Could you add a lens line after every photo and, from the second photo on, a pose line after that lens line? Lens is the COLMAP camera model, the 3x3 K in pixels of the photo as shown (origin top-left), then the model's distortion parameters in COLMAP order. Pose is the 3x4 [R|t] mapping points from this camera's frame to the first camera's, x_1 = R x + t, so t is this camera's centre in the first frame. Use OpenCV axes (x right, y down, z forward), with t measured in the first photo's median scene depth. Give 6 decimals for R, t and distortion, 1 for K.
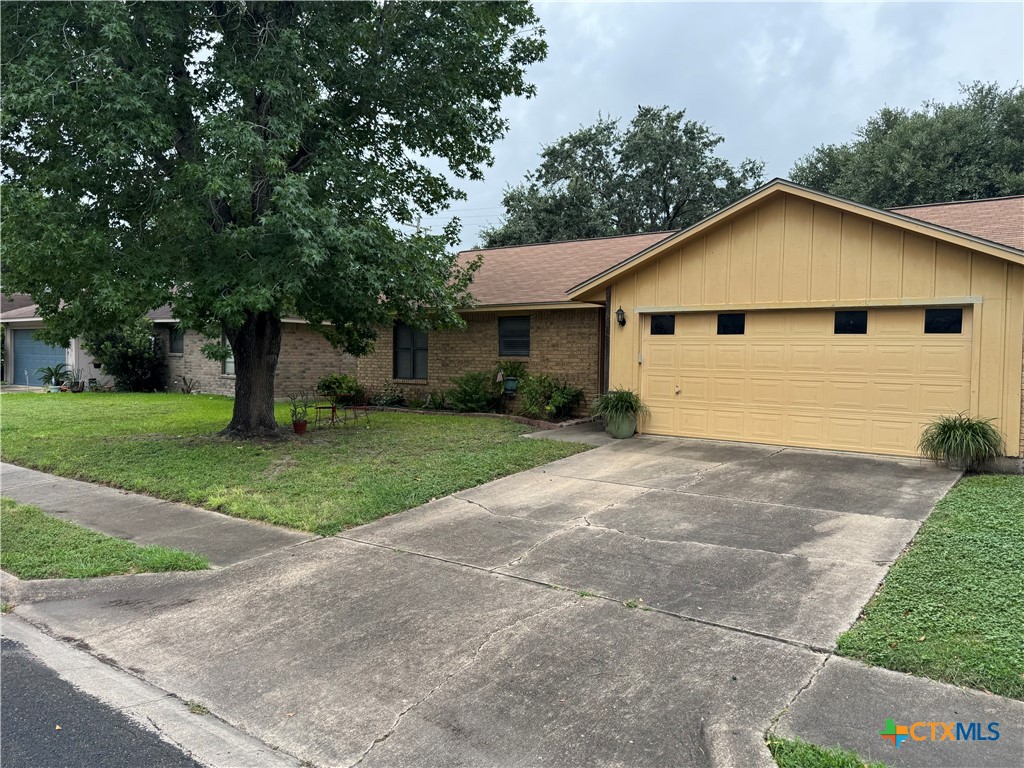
lens RADIAL K [[746.6, 0, 512.3], [0, 746.6, 386.9], [0, 0, 1]] dist [0.074533, 0.000699]
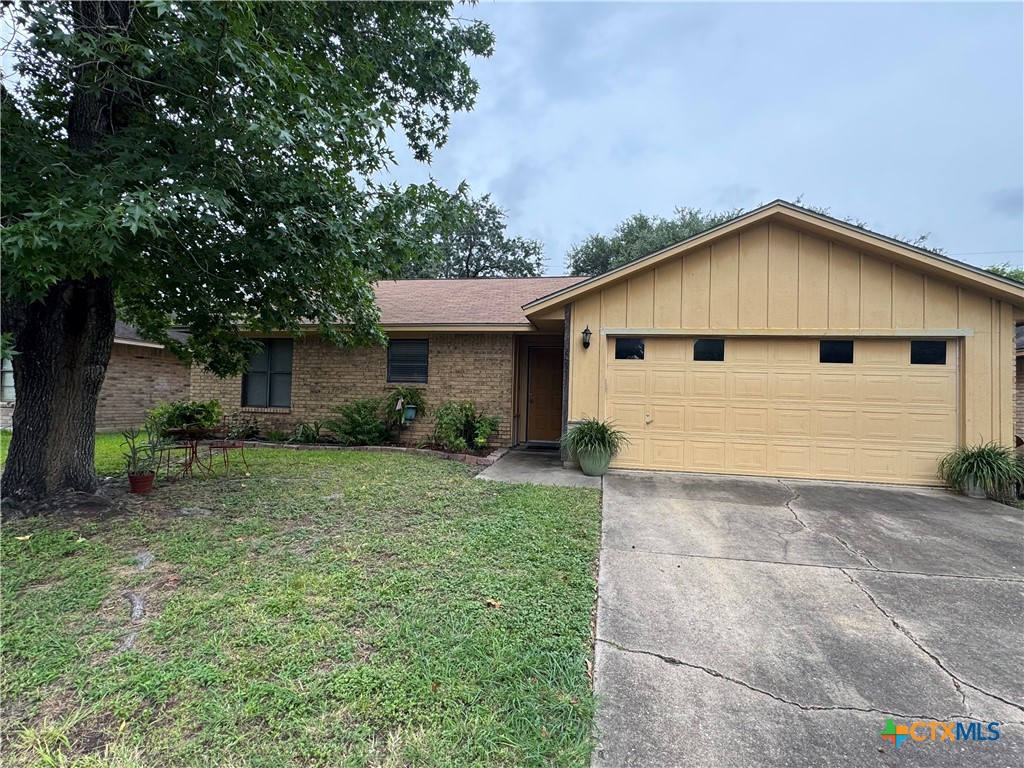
lens RADIAL K [[506.1, 0, 512.2], [0, 506.1, 383.9], [0, 0, 1]] dist [-0.004559, 0.000210]
pose [[0.899968, 0.023264, 0.435336, -0.197888], [0.002684, 0.998260, -0.058897, -0.003209], [-0.435949, 0.054174, 0.898340, 0.501347]]
